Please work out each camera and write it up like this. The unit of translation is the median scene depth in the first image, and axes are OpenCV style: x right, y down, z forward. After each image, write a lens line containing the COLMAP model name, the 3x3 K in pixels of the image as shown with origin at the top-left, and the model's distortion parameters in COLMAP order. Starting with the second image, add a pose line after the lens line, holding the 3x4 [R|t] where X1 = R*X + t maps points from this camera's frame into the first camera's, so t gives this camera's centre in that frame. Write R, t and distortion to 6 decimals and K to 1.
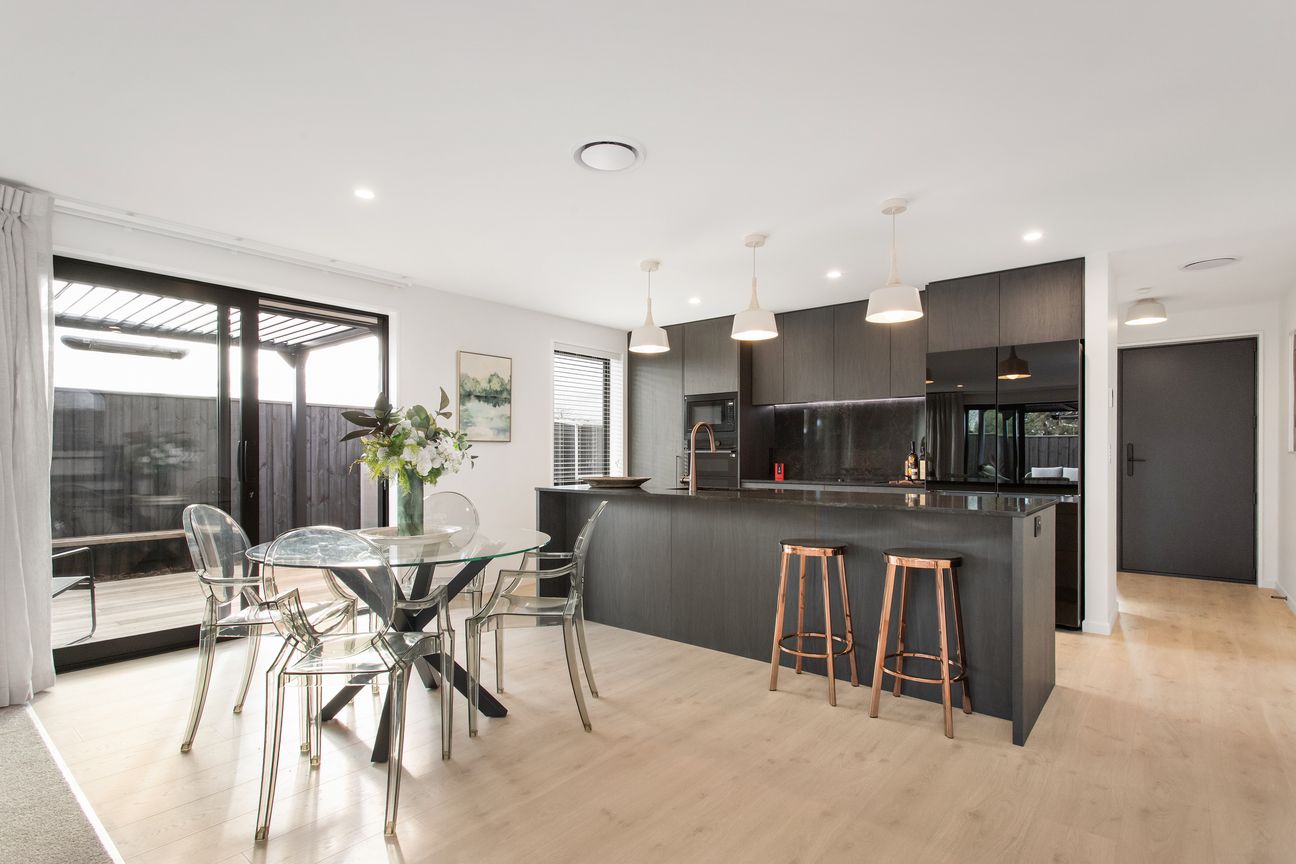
lens RADIAL K [[636.5, 0, 649.2], [0, 636.5, 461.1], [0, 0, 1]] dist [0.000252, 0.000673]
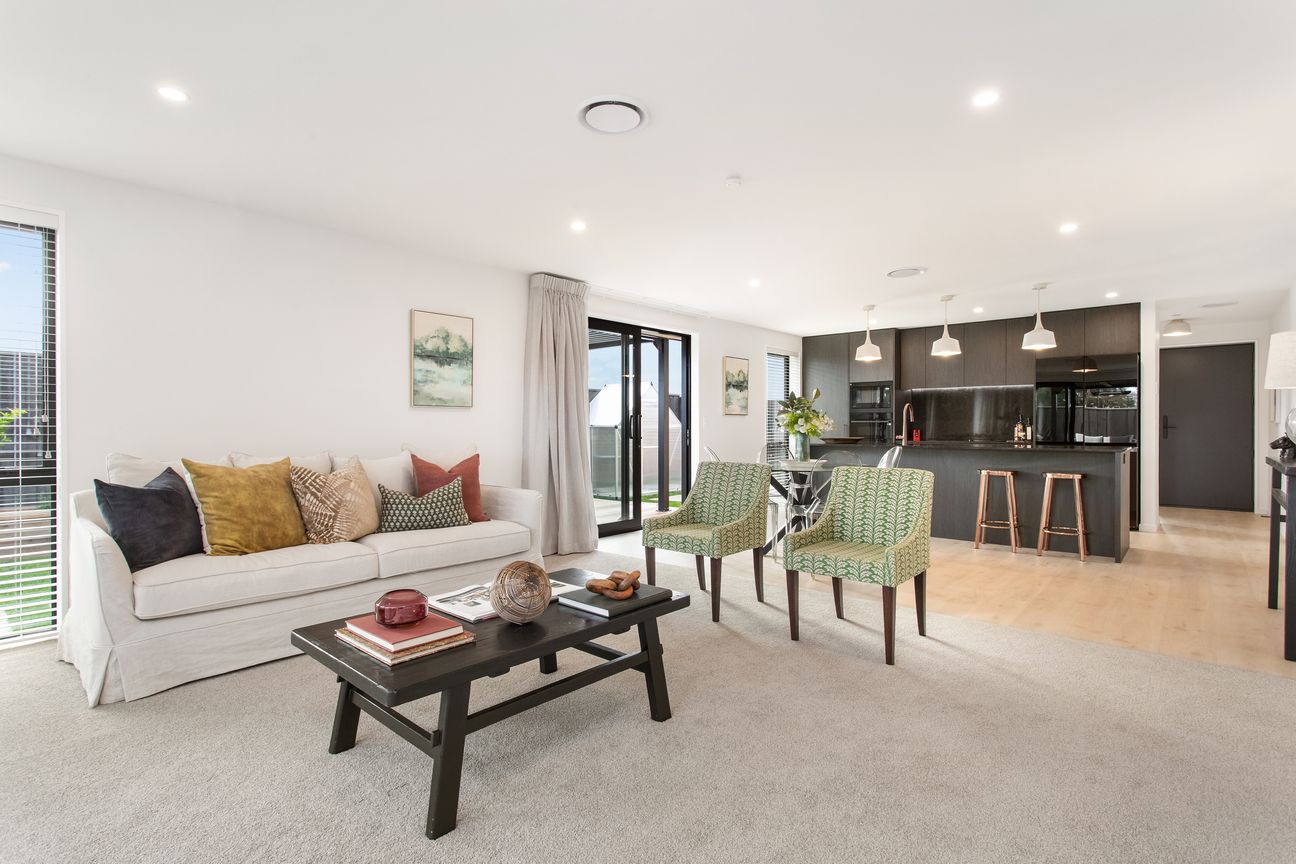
lens RADIAL K [[631.6, 0, 648.0], [0, 631.6, 432.0], [0, 0, 1]] dist [-0.004113, -0.000438]
pose [[0.999511, 0.000142, -0.031266, -0.436805], [-0.000144, 1.000000, -0.000068, 0.011220], [0.031266, 0.000073, 0.999511, -0.542013]]
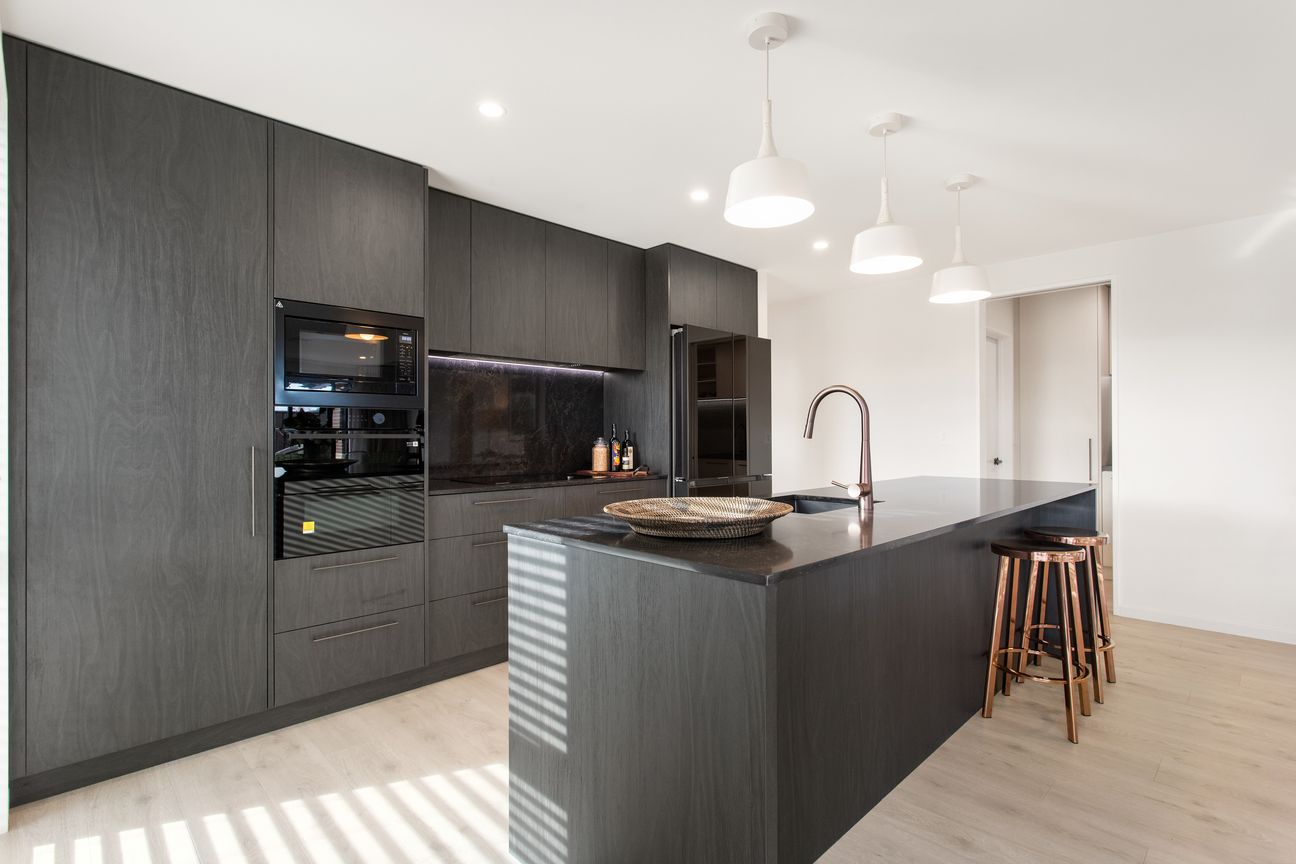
lens RADIAL K [[610.7, 0, 648.0], [0, 610.7, 432.0], [0, 0, 1]] dist [-0.000680, 0.000171]
pose [[0.096619, 0.007859, 0.995290, -0.378717], [0.008460, 0.999926, -0.008717, -0.014004], [-0.995286, 0.009263, 0.096545, 0.891215]]
